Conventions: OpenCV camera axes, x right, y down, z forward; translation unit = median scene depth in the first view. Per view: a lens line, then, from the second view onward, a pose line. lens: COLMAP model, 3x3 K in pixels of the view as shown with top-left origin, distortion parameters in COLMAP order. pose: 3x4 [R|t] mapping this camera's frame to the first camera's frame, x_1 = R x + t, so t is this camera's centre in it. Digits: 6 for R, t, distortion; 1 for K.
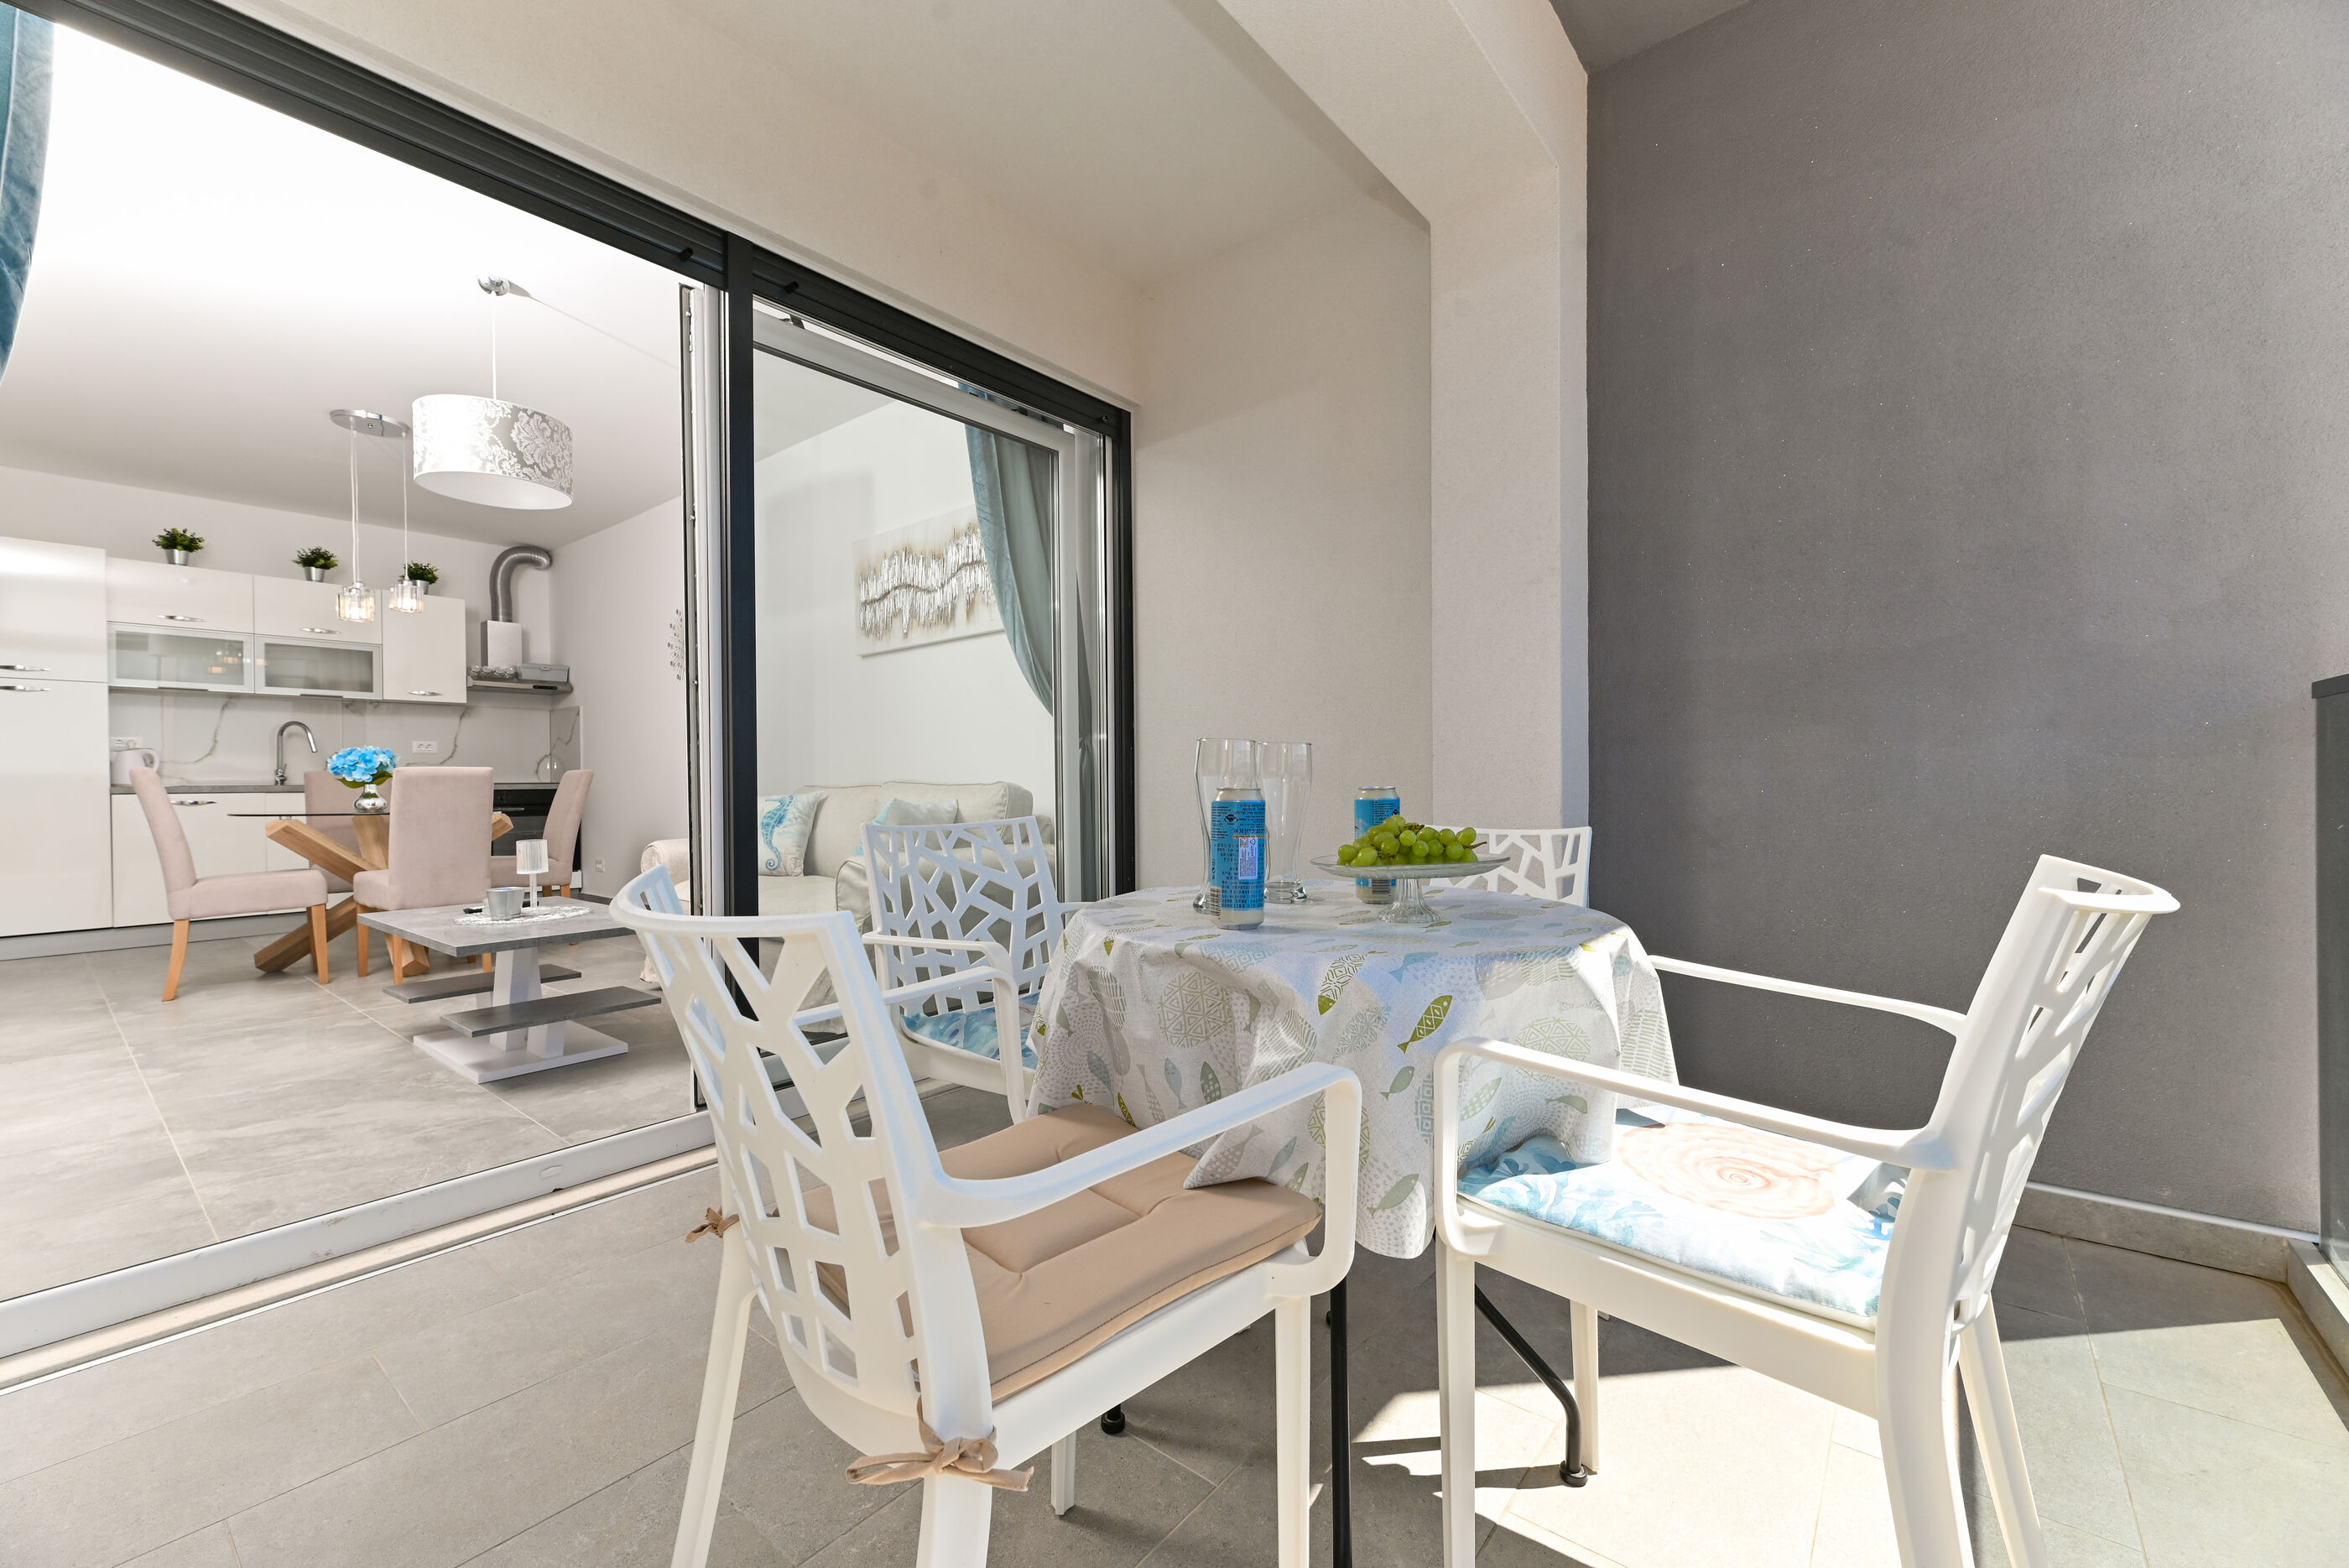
lens RADIAL K [[936.6, 0, 1196.5], [0, 936.6, 789.2], [0, 0, 1]] dist [0.000462, -0.000430]
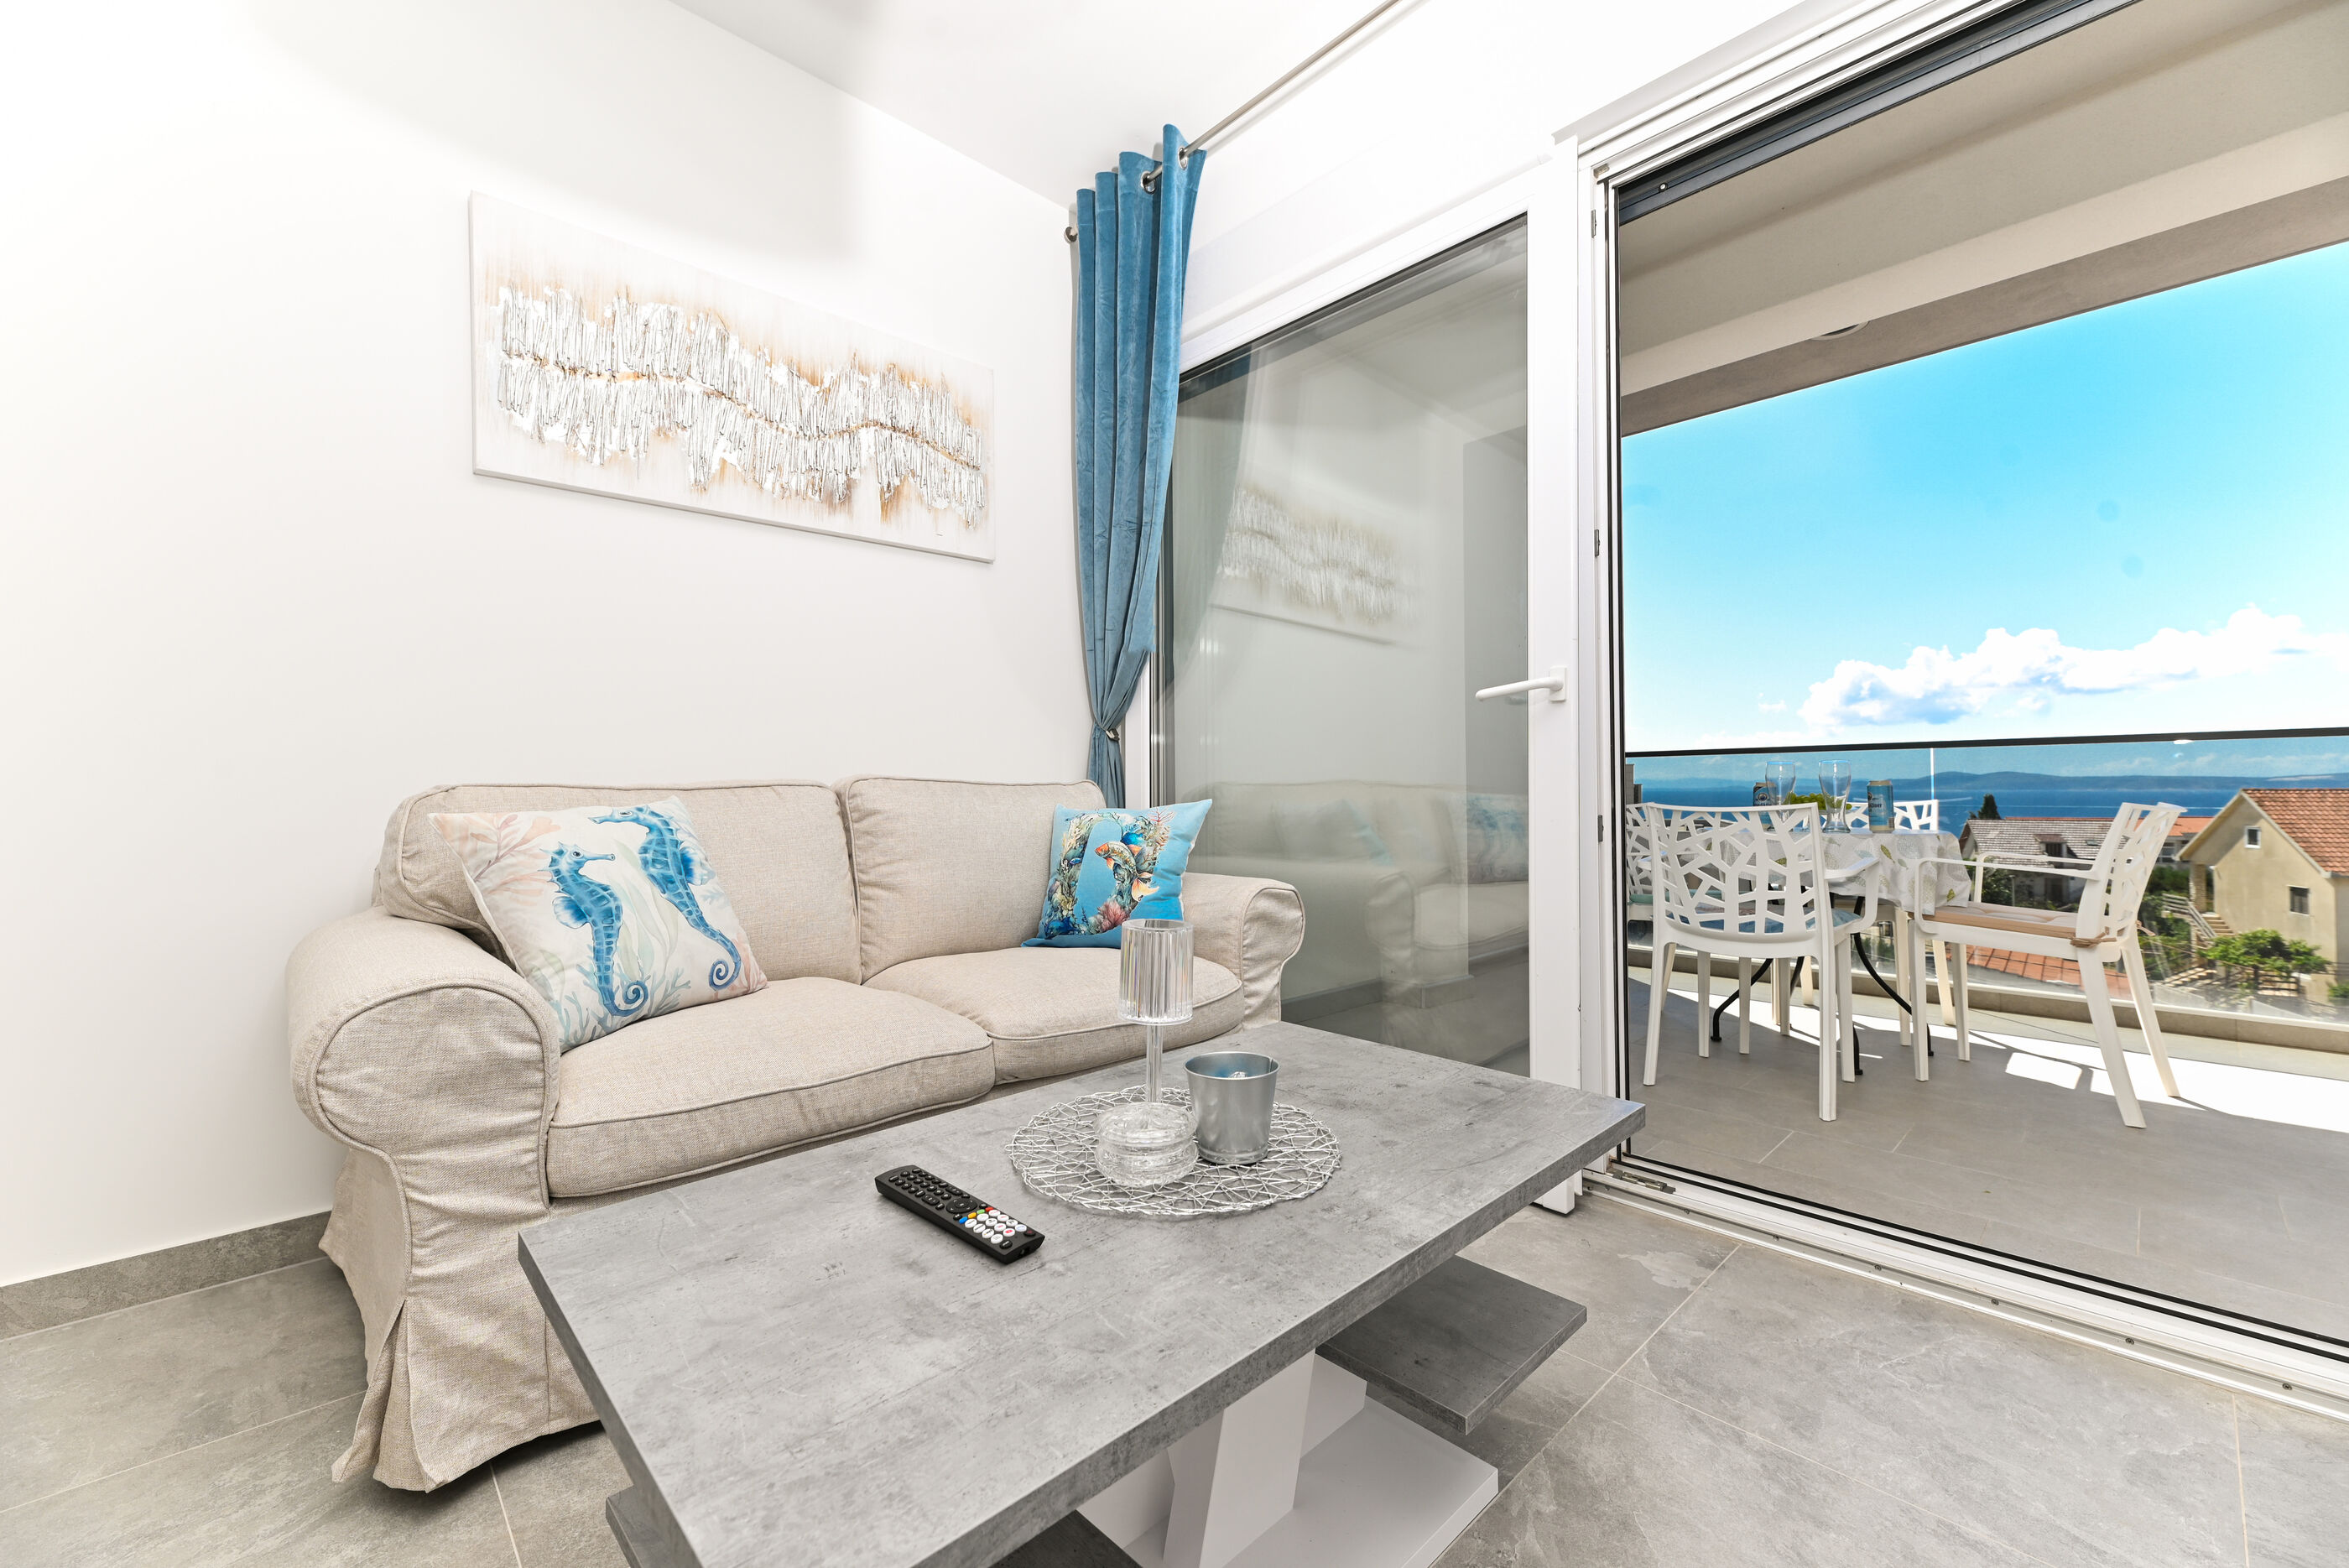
lens RADIAL K [[931.5, 0, 1169.3], [0, 931.5, 779.8], [0, 0, 1]] dist [0.011242, -0.000837]
pose [[0.153153, 0.019736, 0.988005, -0.611566], [0.014985, 0.999639, -0.022291, 0.005506], [-0.988089, 0.018219, 0.152802, 0.547250]]
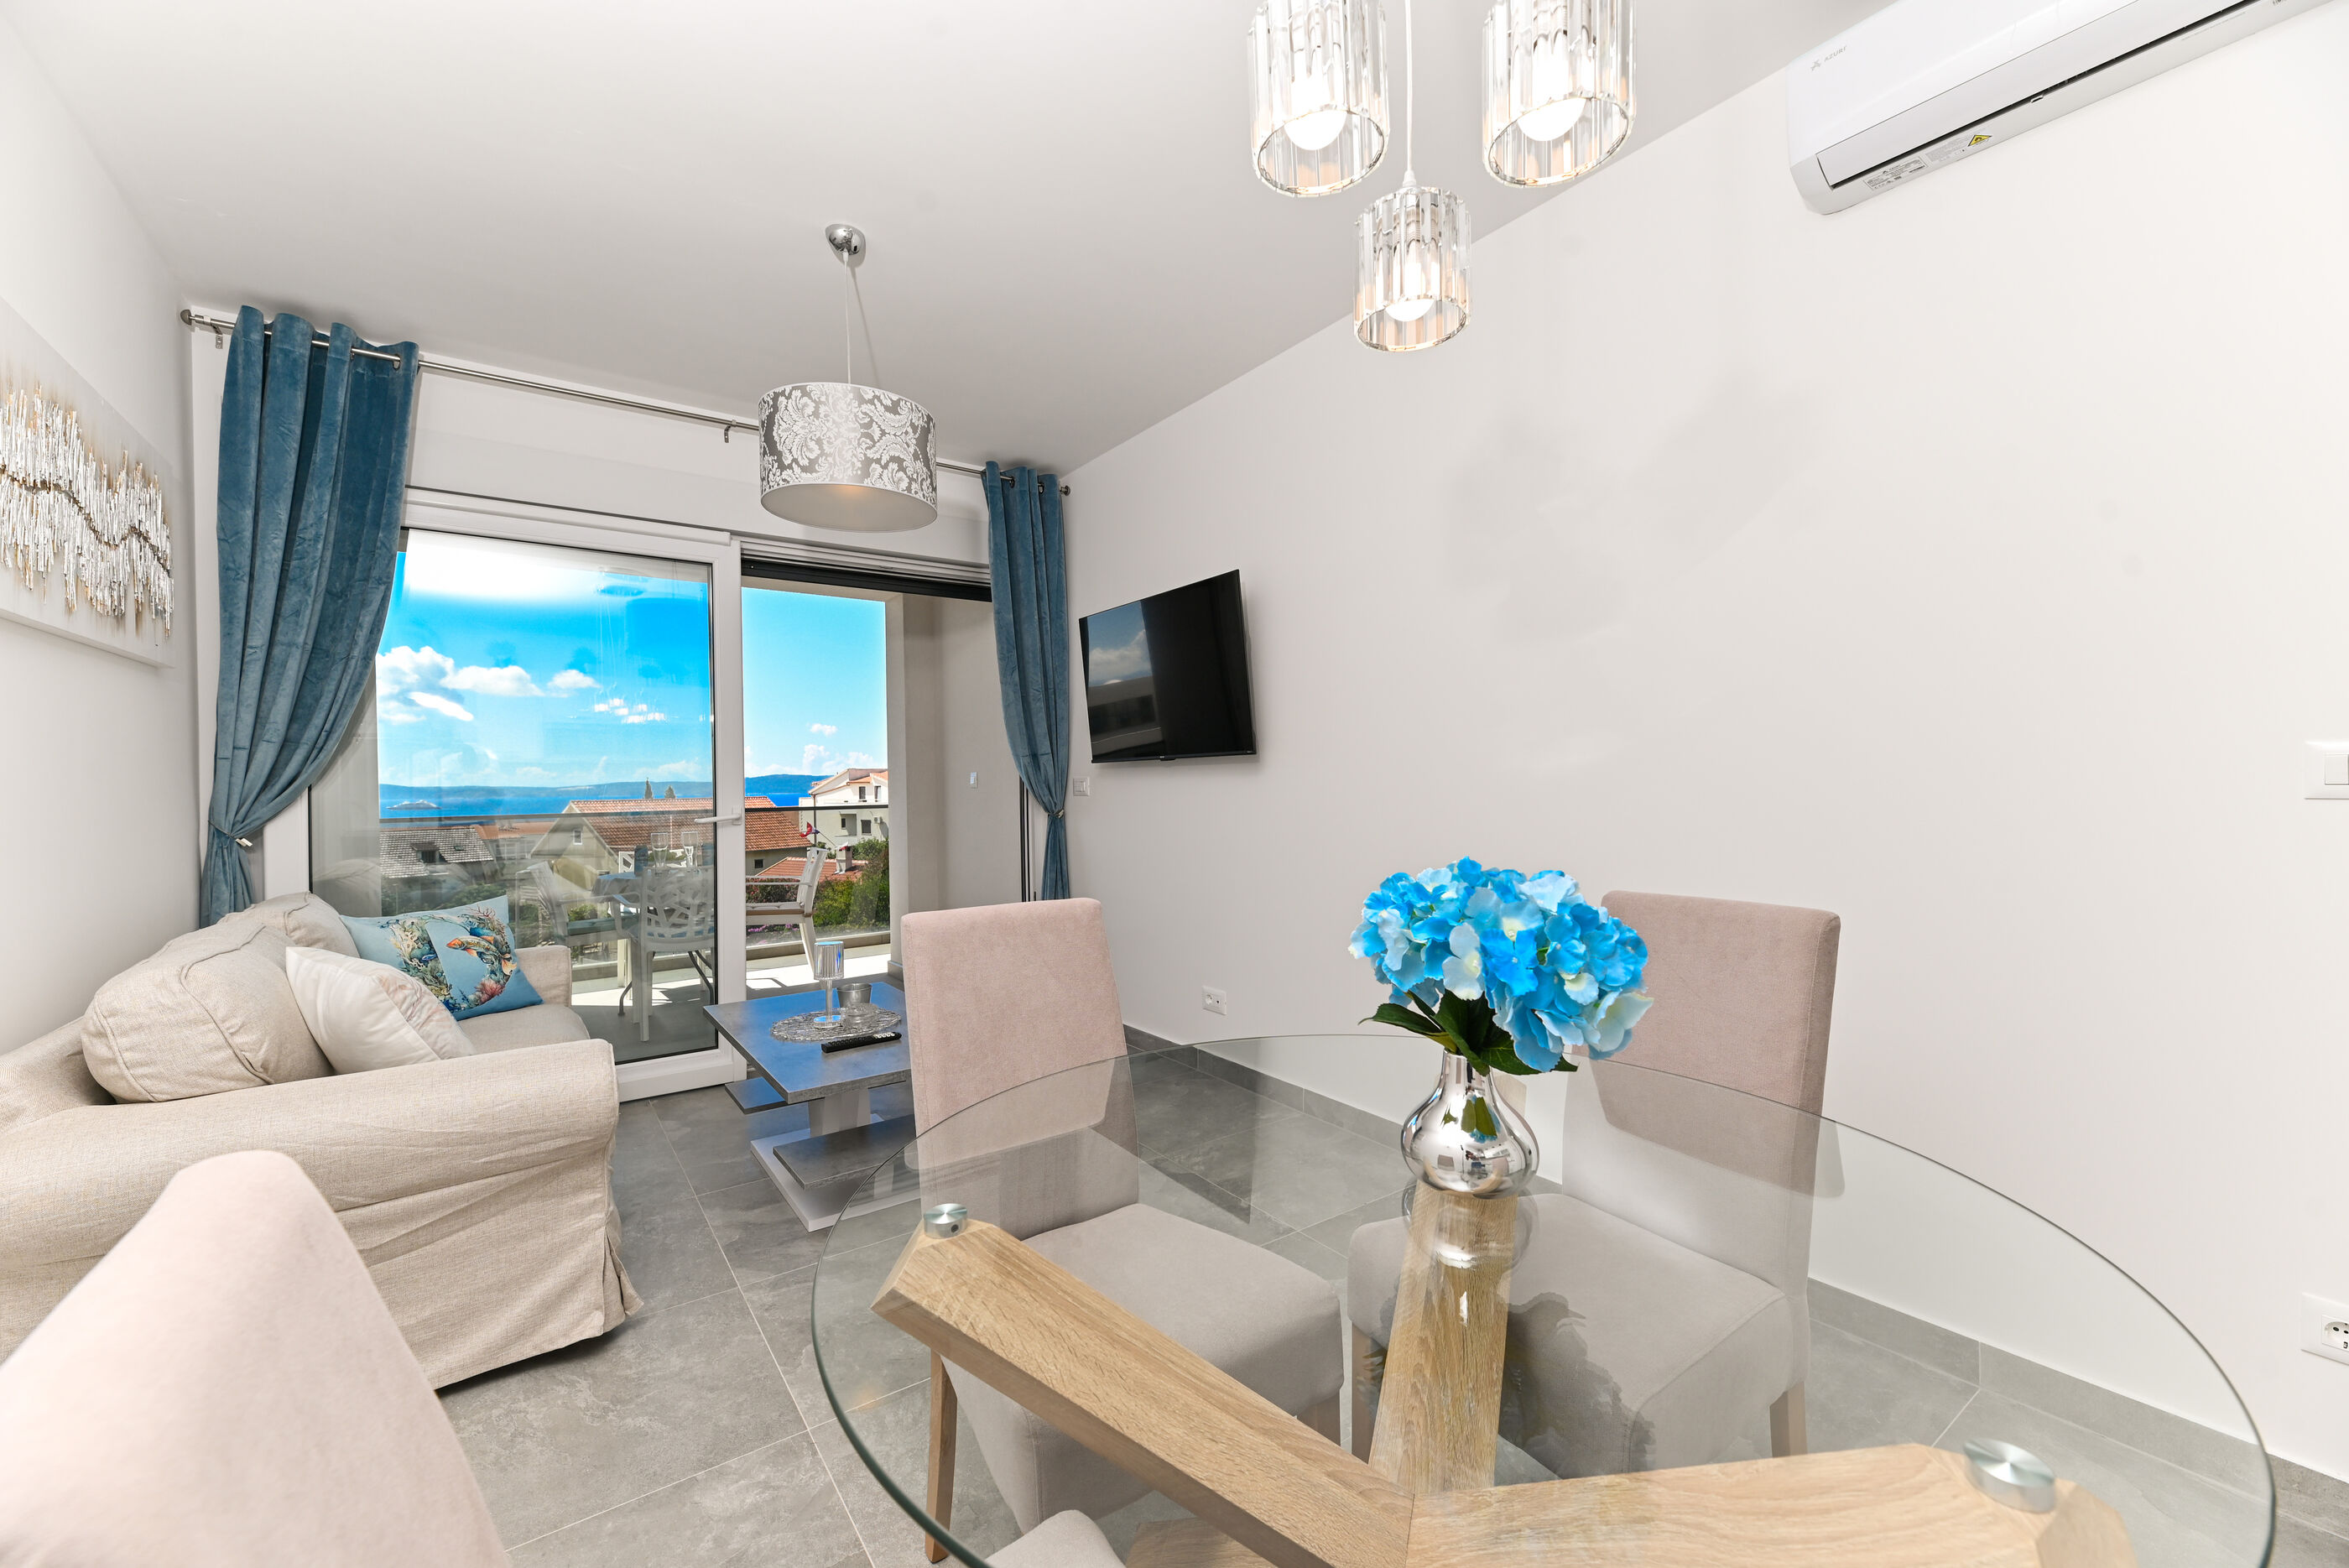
lens RADIAL K [[936.6, 0, 1196.5], [0, 936.6, 789.2], [0, 0, 1]] dist [0.000462, -0.000430]
pose [[-0.962018, 0.022840, 0.272027, -0.757211], [0.027639, 0.999522, 0.013822, -0.056015], [-0.271582, 0.020816, -0.962190, 1.030782]]
